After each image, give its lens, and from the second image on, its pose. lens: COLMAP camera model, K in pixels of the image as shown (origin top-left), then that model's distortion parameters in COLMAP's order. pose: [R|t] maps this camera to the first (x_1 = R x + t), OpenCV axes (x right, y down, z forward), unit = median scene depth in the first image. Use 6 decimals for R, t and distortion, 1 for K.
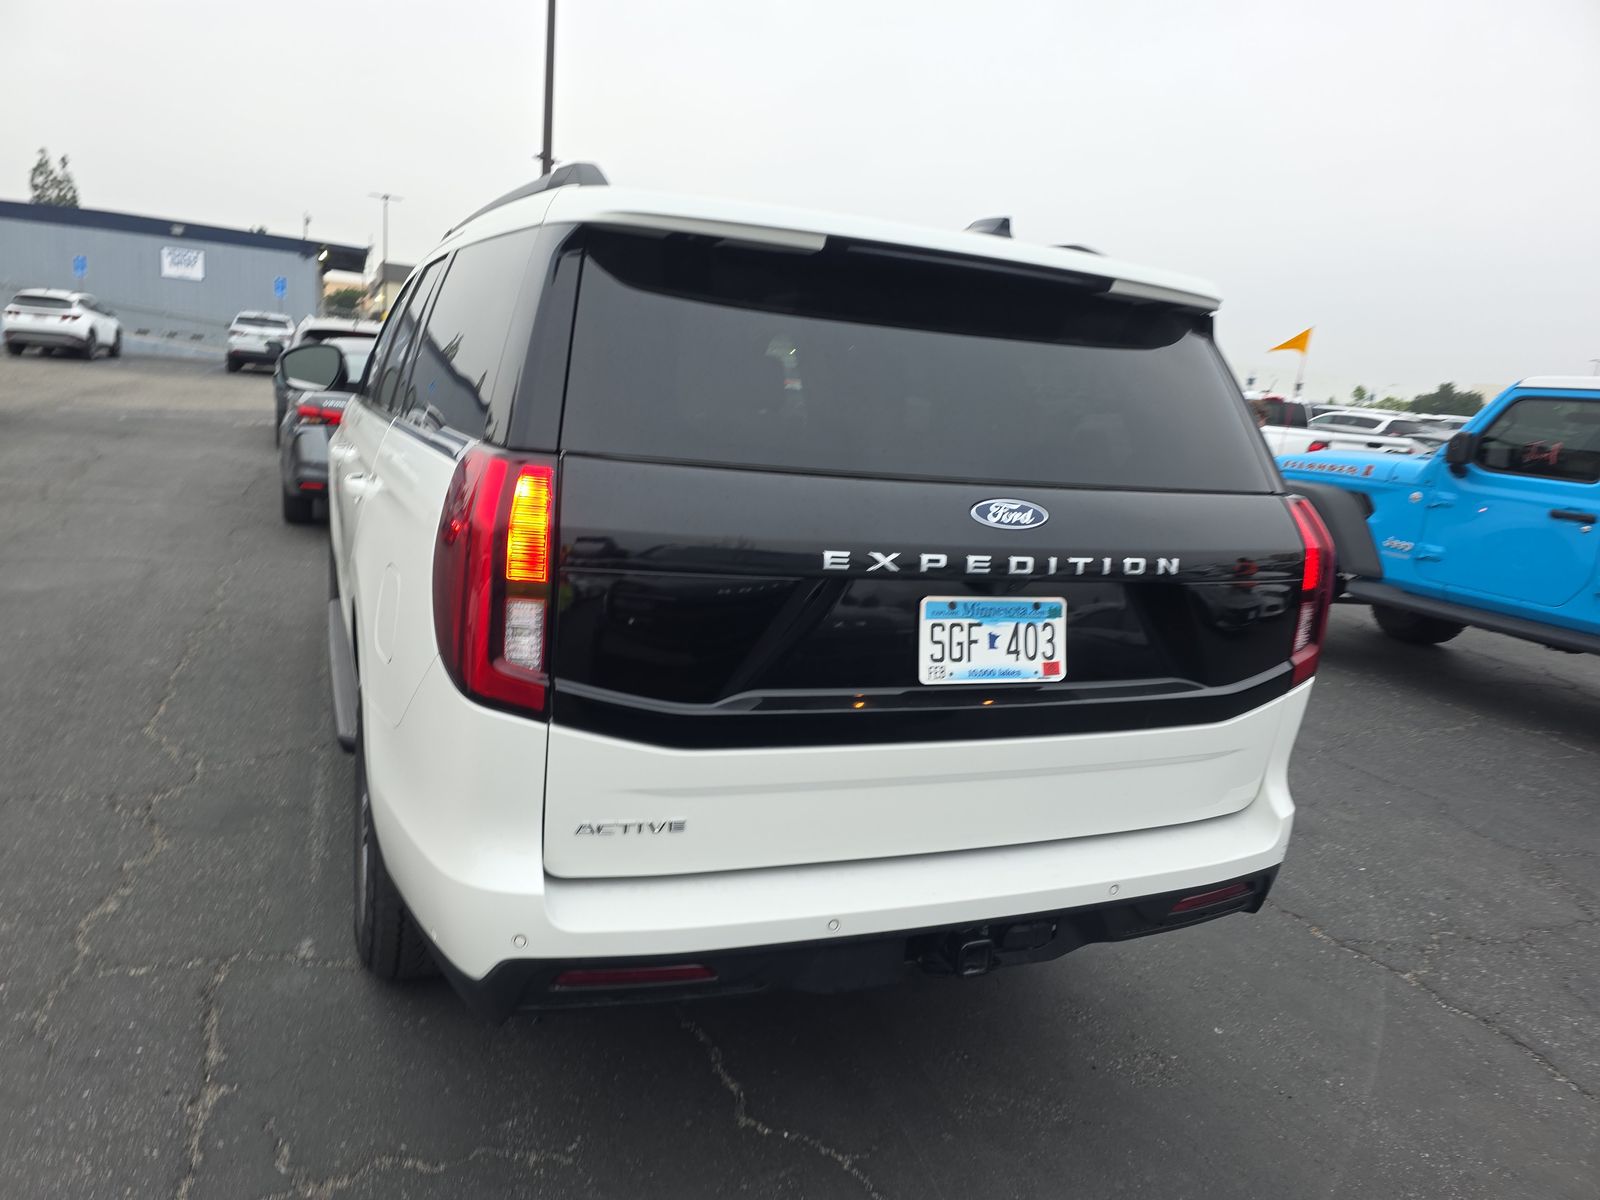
lens RADIAL K [[1083.9, 0, 790.7], [0, 1083.9, 595.7], [0, 0, 1]] dist [0.063881, -0.067231]
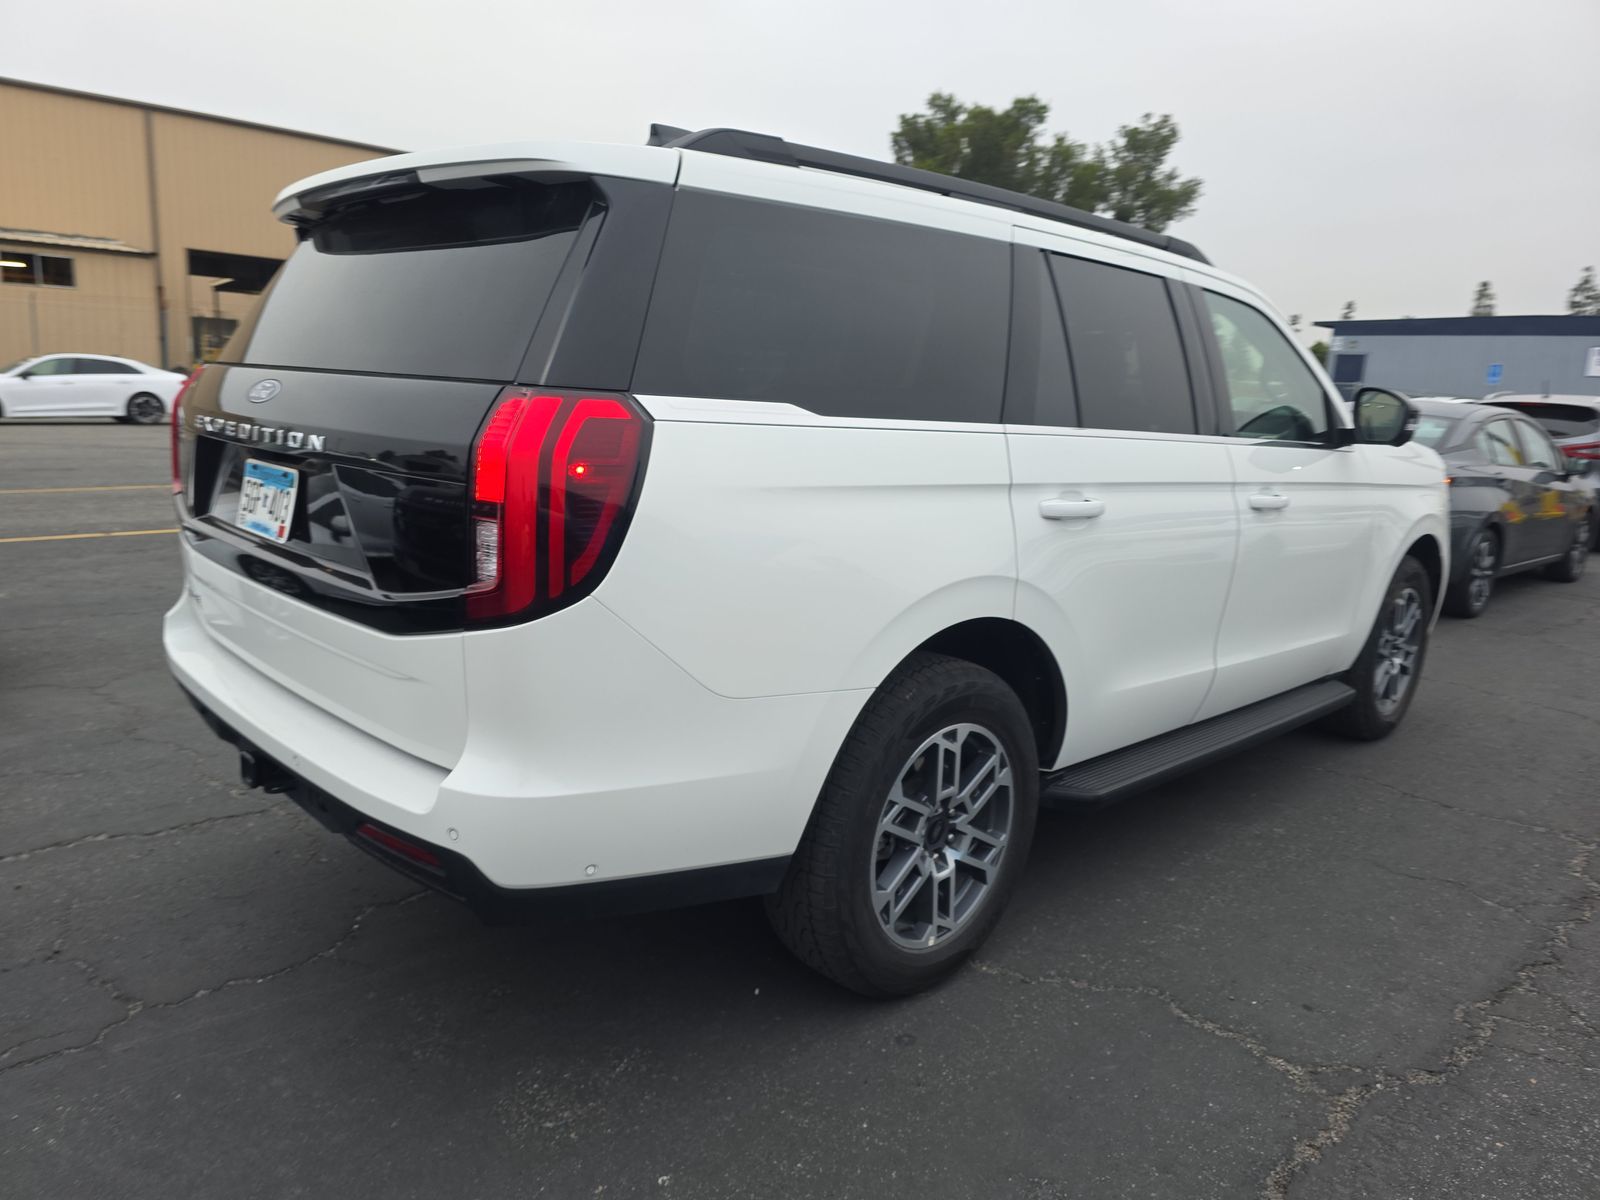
lens RADIAL K [[1083.9, 0, 790.7], [0, 1083.9, 595.7], [0, 0, 1]] dist [0.063881, -0.067231]
pose [[0.338256, 0.096585, -0.936084, 1.239227], [-0.195693, 0.980193, 0.030422, -0.003984], [0.920482, 0.172895, 0.350457, 0.924586]]
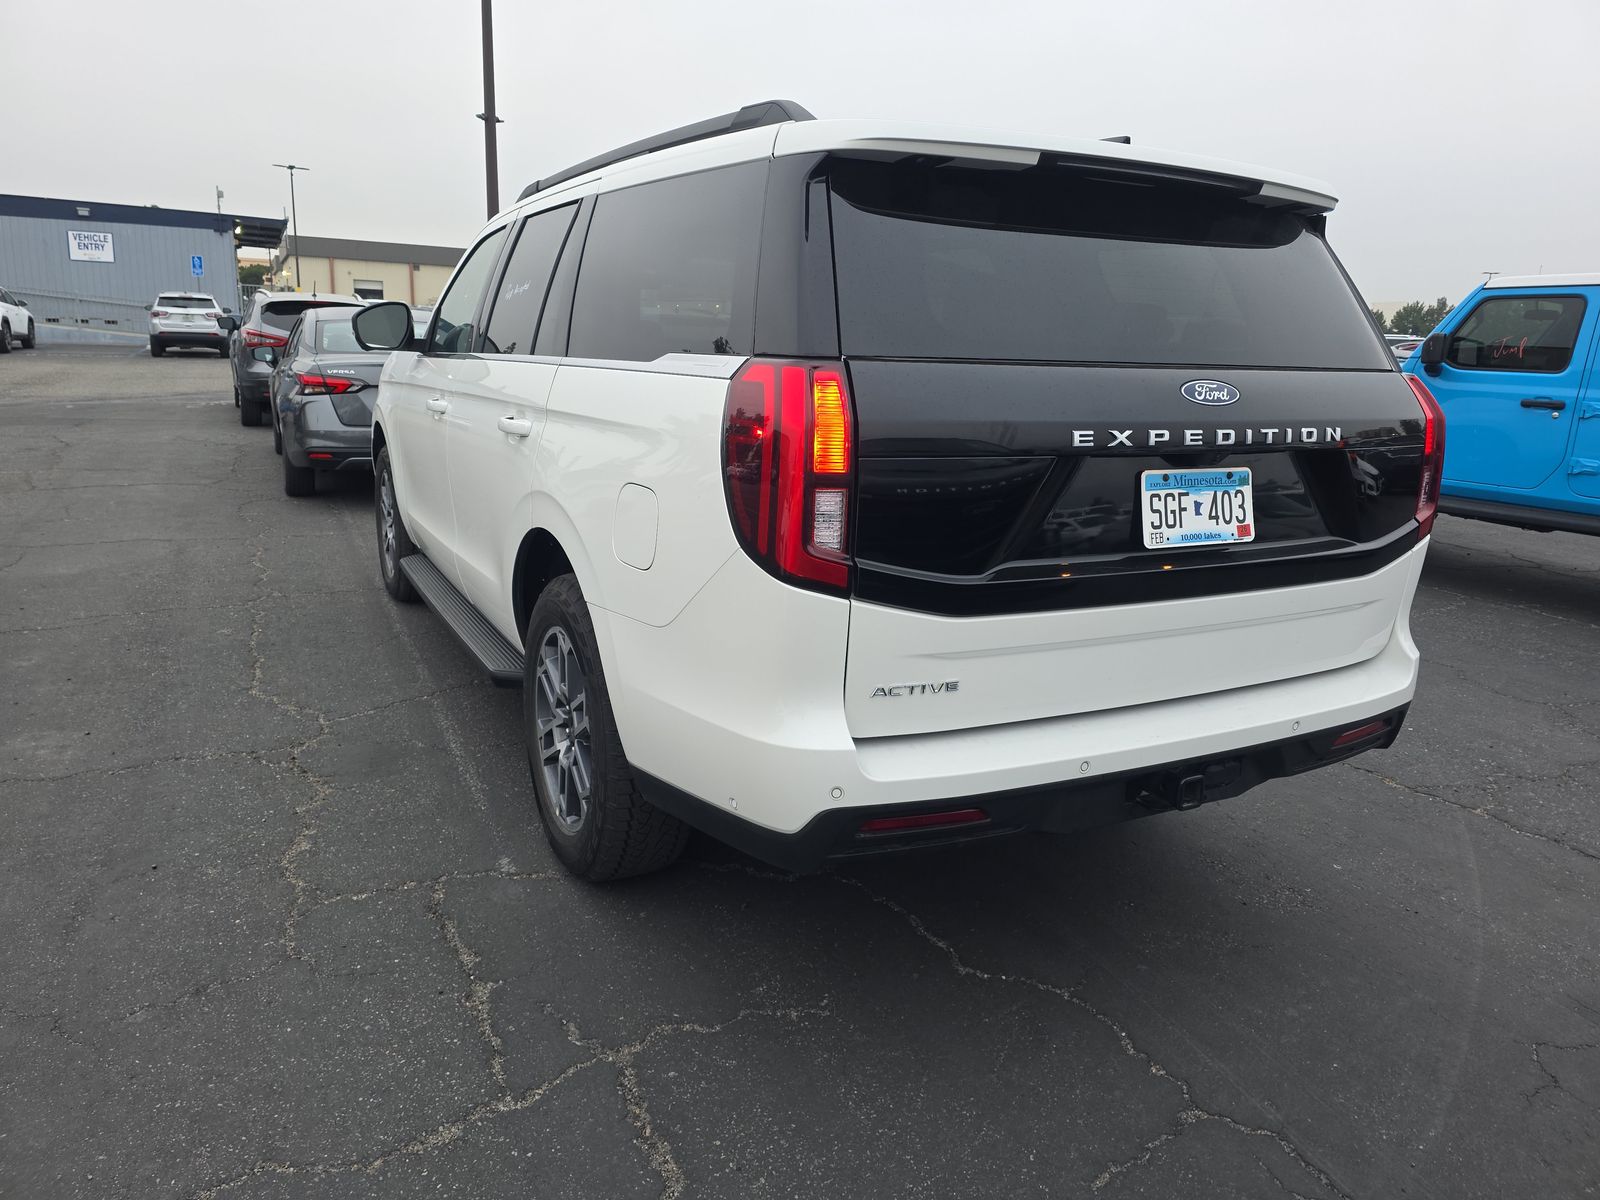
lens RADIAL K [[1086.6, 0, 806.4], [0, 1086.6, 569.5], [0, 0, 1]] dist [0.074691, -0.081838]
pose [[0.994623, -0.071835, 0.074600, -0.251353], [0.070650, 0.997331, 0.018410, 0.045642], [-0.075723, -0.013040, 0.997044, -0.083089]]
